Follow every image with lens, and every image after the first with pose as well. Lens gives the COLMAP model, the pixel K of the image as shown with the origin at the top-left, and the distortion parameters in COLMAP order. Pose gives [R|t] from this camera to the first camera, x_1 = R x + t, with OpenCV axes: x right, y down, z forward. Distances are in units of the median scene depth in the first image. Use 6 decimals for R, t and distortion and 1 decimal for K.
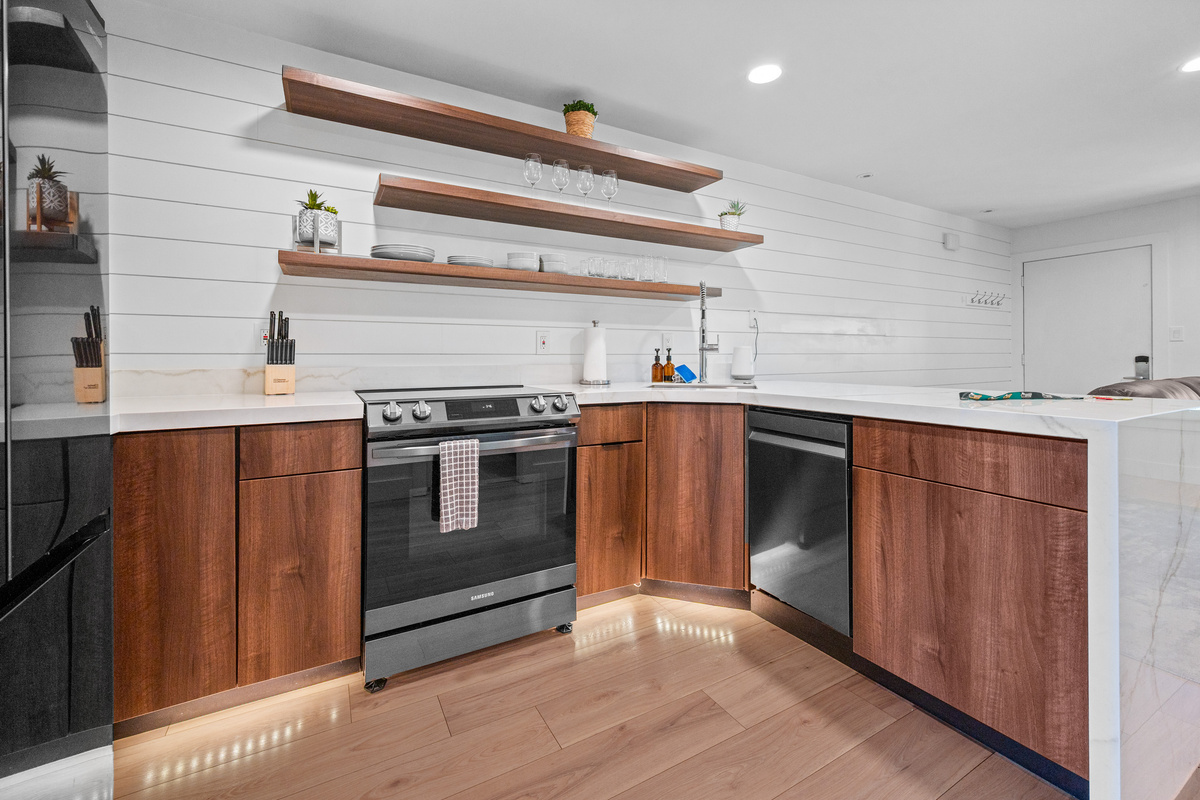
lens RADIAL K [[502.1, 0, 604.2], [0, 502.1, 352.7], [0, 0, 1]] dist [-0.002217, -0.000223]
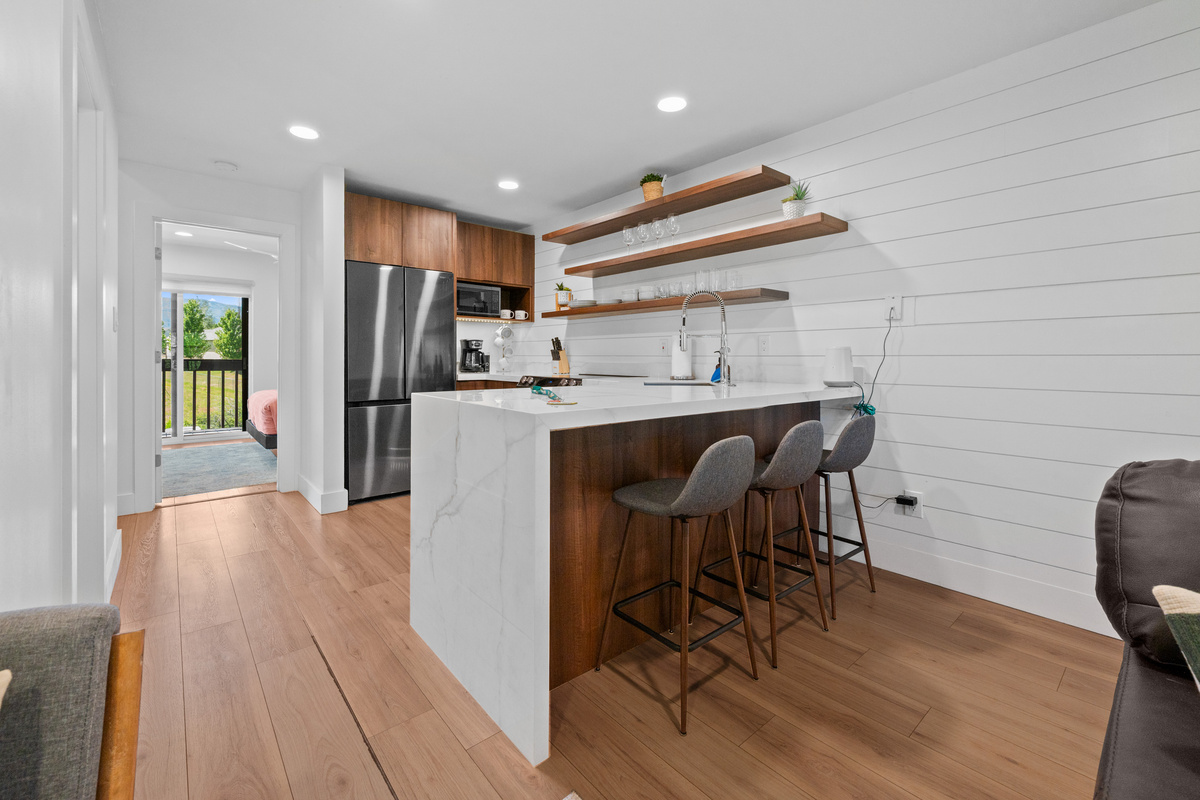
lens RADIAL K [[497.0, 0, 584.1], [0, 497.0, 364.4], [0, 0, 1]] dist [0.001372, 0.000014]
pose [[0.164416, 0.017821, -0.986230, 1.515524], [0.004240, 0.999815, 0.018774, -0.001106], [0.986382, -0.007268, 0.164310, 0.696799]]
